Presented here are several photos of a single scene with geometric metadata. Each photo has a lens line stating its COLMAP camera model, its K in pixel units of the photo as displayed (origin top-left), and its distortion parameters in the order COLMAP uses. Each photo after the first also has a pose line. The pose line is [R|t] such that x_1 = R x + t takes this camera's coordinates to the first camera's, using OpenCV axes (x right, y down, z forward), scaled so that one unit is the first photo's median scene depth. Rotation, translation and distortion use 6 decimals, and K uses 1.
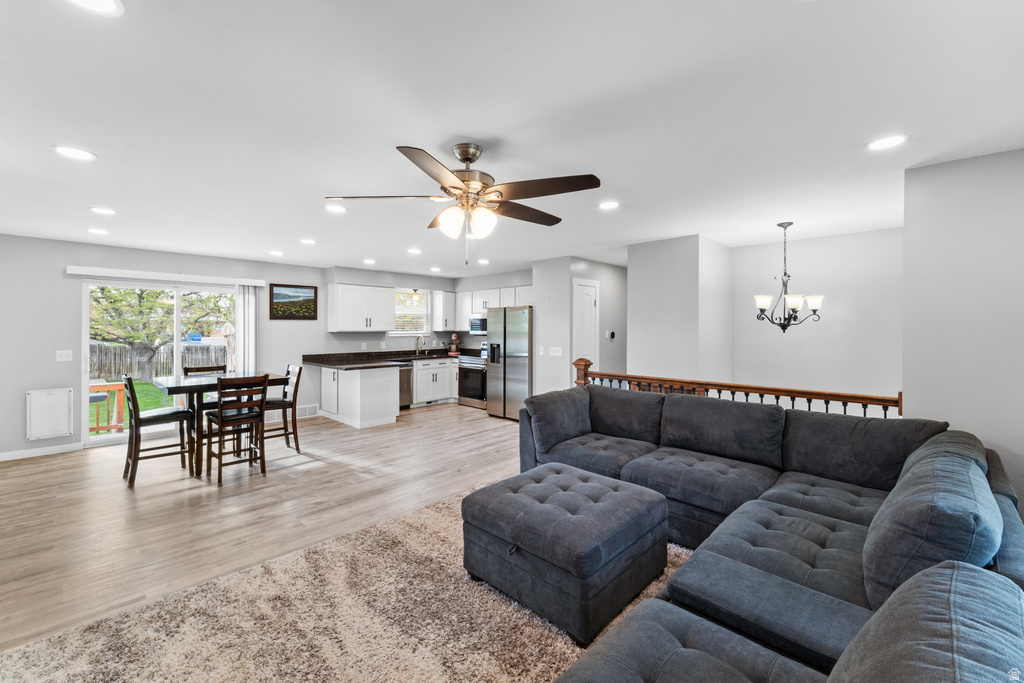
lens RADIAL K [[430.6, 0, 498.9], [0, 430.6, 327.1], [0, 0, 1]] dist [-0.003050, -0.000892]
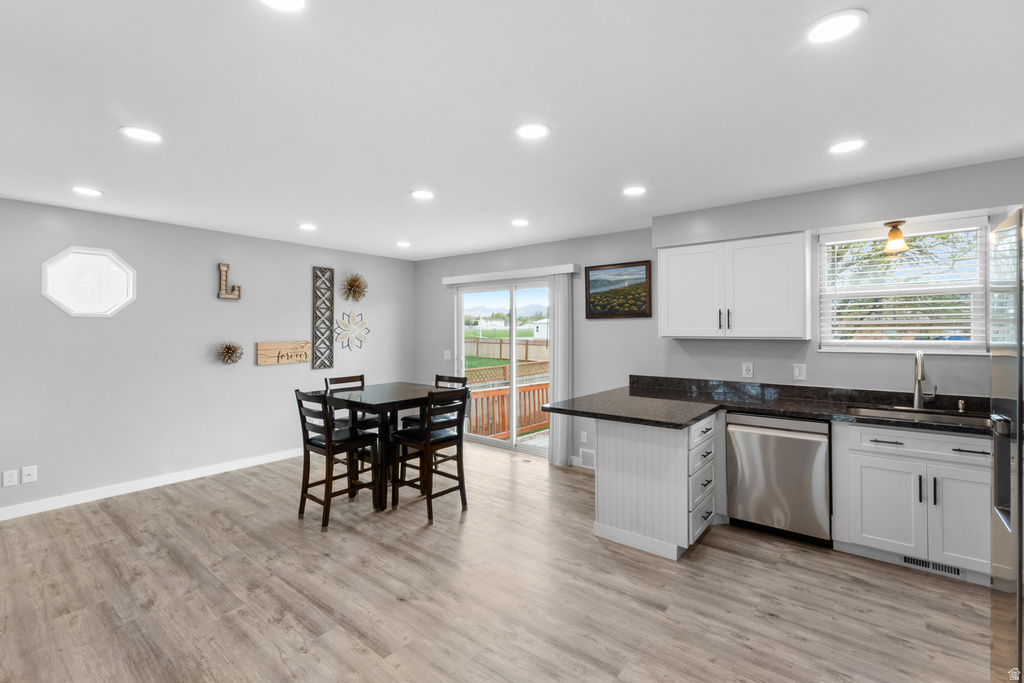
lens RADIAL K [[445.3, 0, 513.3], [0, 445.3, 328.8], [0, 0, 1]] dist [-0.000066, -0.000302]
pose [[0.114193, -0.004587, -0.993448, 0.145509], [0.004569, 0.999981, -0.004092, 0.000656], [0.993448, -0.004072, 0.114212, 0.693750]]
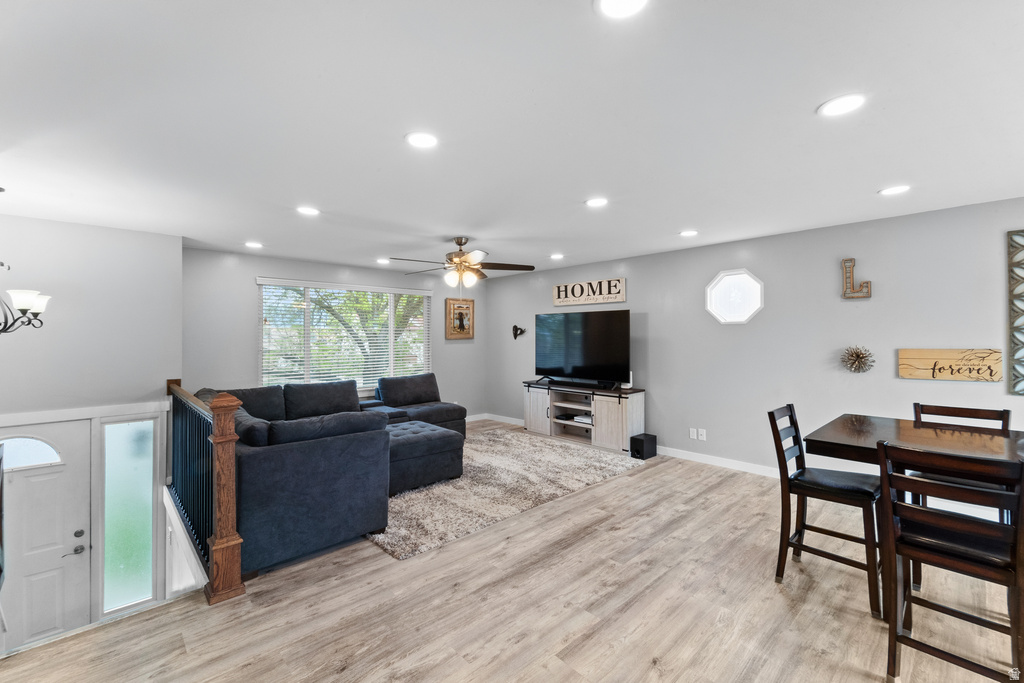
lens RADIAL K [[430.6, 0, 500.8], [0, 430.6, 328.2], [0, 0, 1]] dist [-0.003050, -0.000892]
pose [[-0.999188, 0.003442, 0.040142, -0.102442], [0.002502, 0.999722, -0.023454, 0.002727], [-0.040212, -0.023335, -0.998919, 0.910641]]
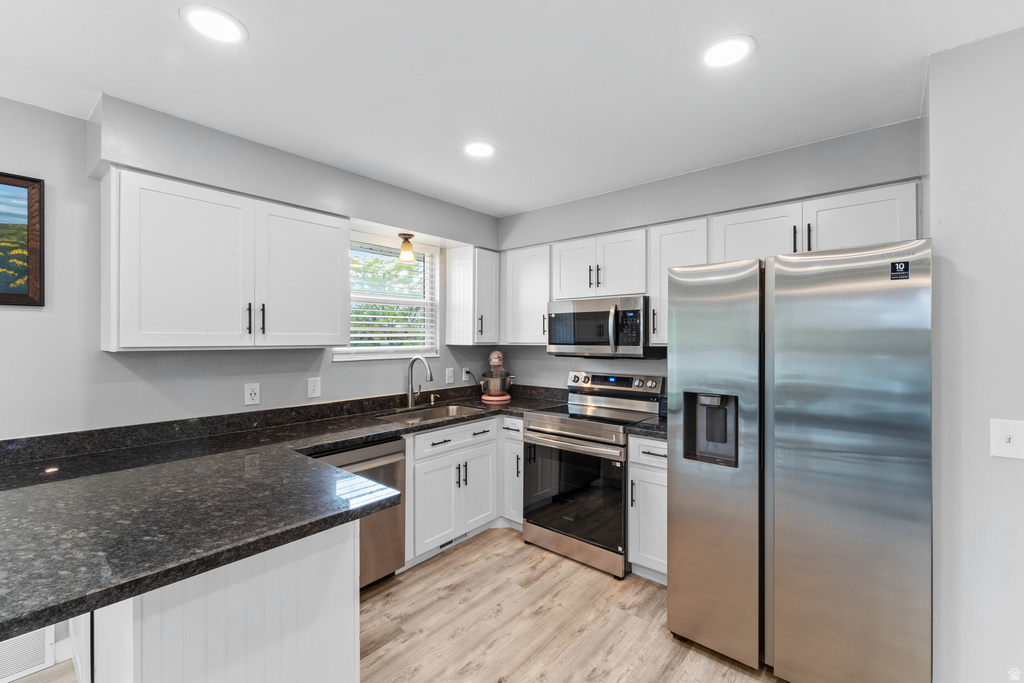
lens RADIAL K [[430.6, 0, 502.8], [0, 430.6, 338.3], [0, 0, 1]] dist [-0.003050, -0.000892]
pose [[0.996775, 0.000519, 0.080241, -0.150480], [-0.000683, 0.999998, 0.002015, 0.002230], [-0.080240, -0.002063, 0.996773, 0.664298]]
